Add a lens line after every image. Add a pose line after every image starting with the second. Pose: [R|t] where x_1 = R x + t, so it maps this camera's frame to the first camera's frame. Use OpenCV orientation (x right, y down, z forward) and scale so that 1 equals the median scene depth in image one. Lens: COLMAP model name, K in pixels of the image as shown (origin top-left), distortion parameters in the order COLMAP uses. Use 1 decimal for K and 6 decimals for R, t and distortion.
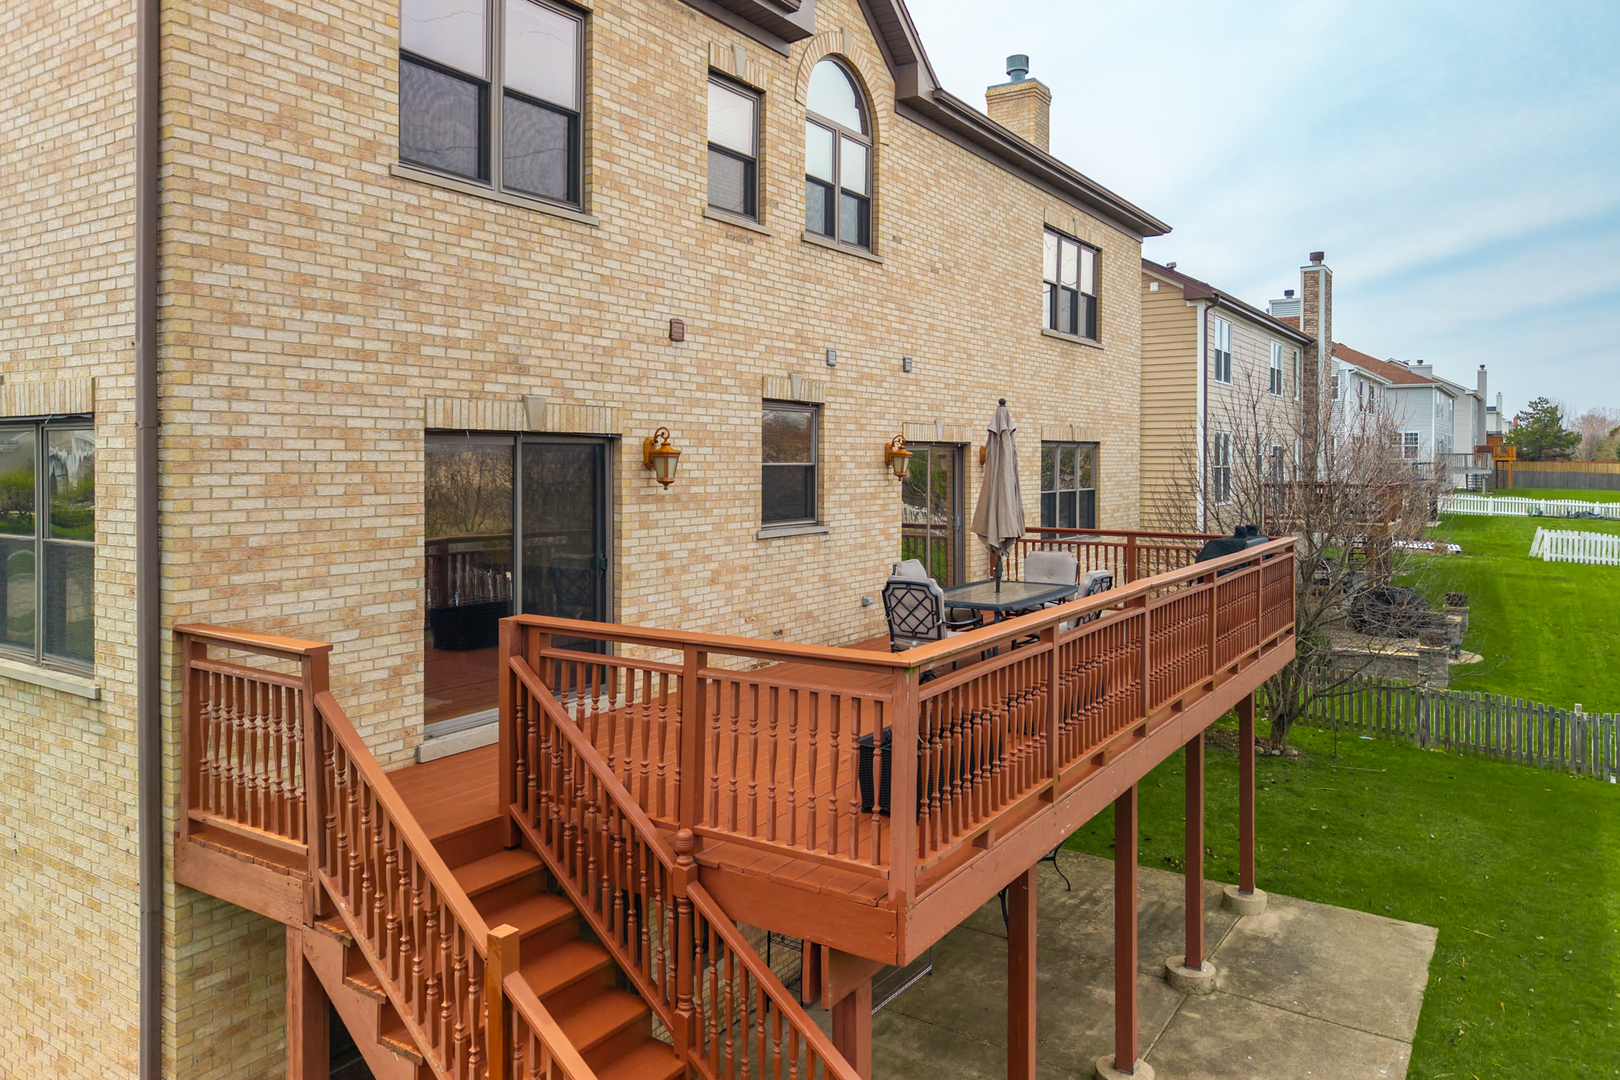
lens RADIAL K [[1115.4, 0, 810.0], [0, 1115.4, 540.0], [0, 0, 1]] dist [-0.006295, -0.003376]
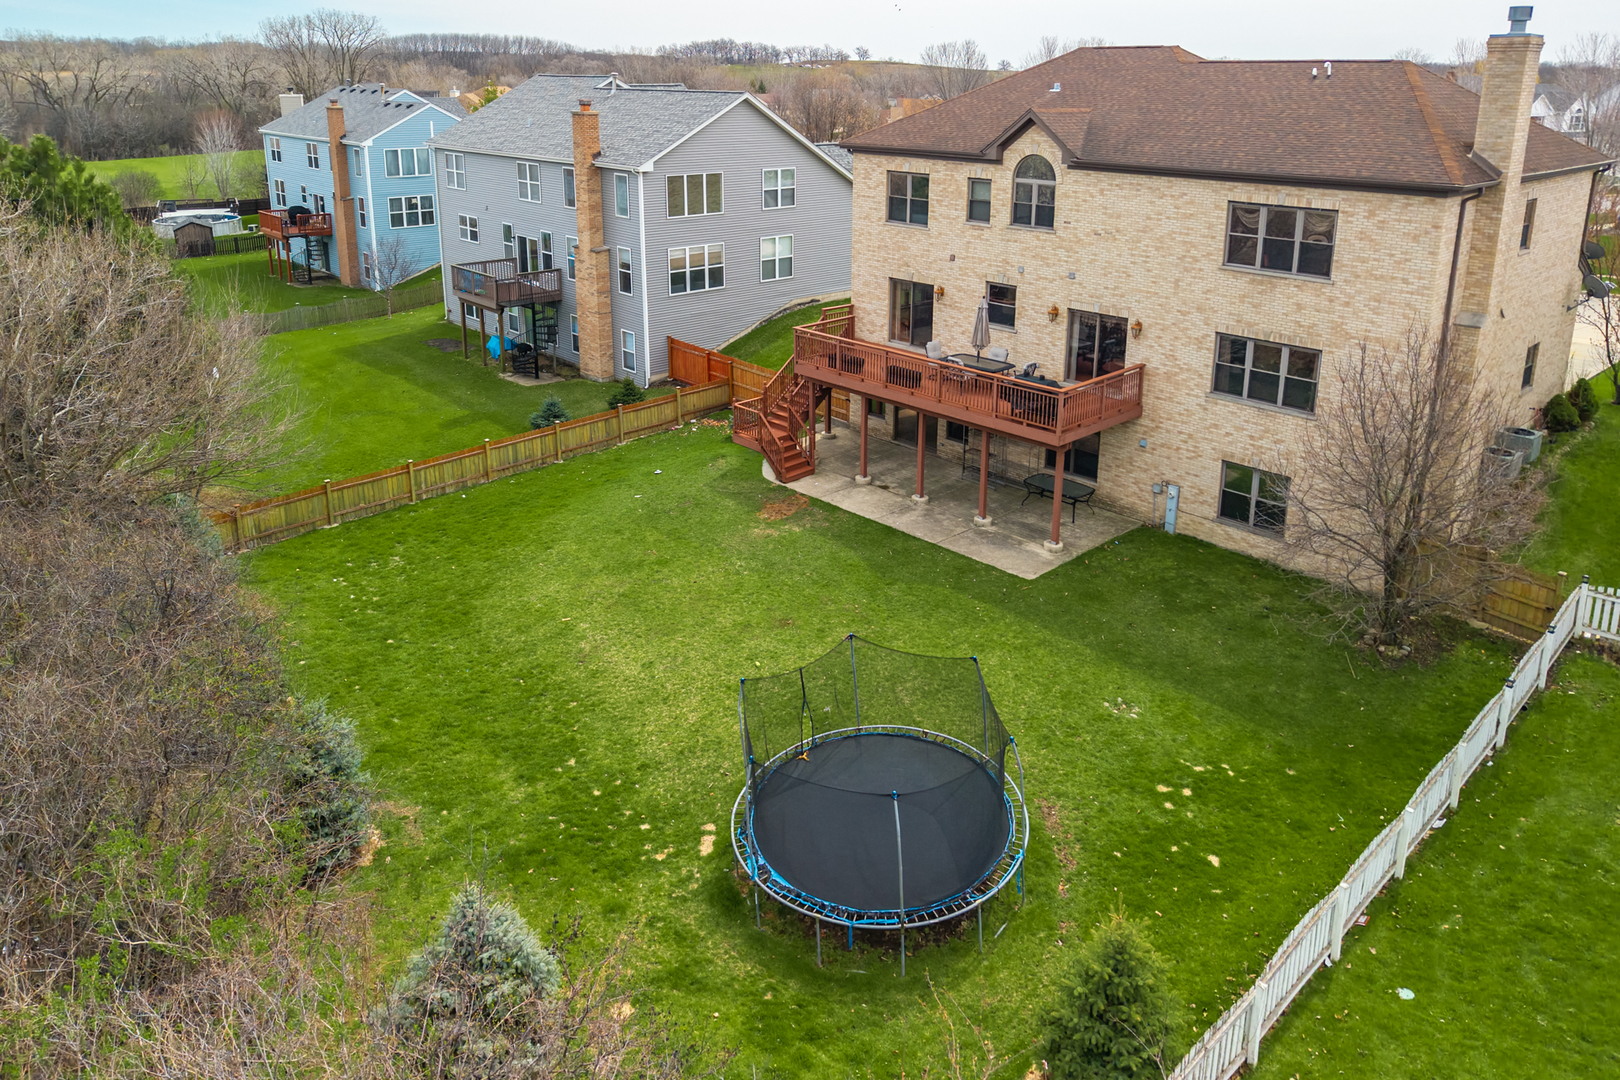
lens RADIAL K [[1115.4, 0, 810.0], [0, 1115.4, 540.0], [0, 0, 1]] dist [-0.006295, -0.003376]
pose [[-0.226746, 0.378900, -0.897229, 3.136839], [-0.079316, 0.910980, 0.404752, -0.690827], [0.970719, 0.162941, -0.176509, 1.202014]]
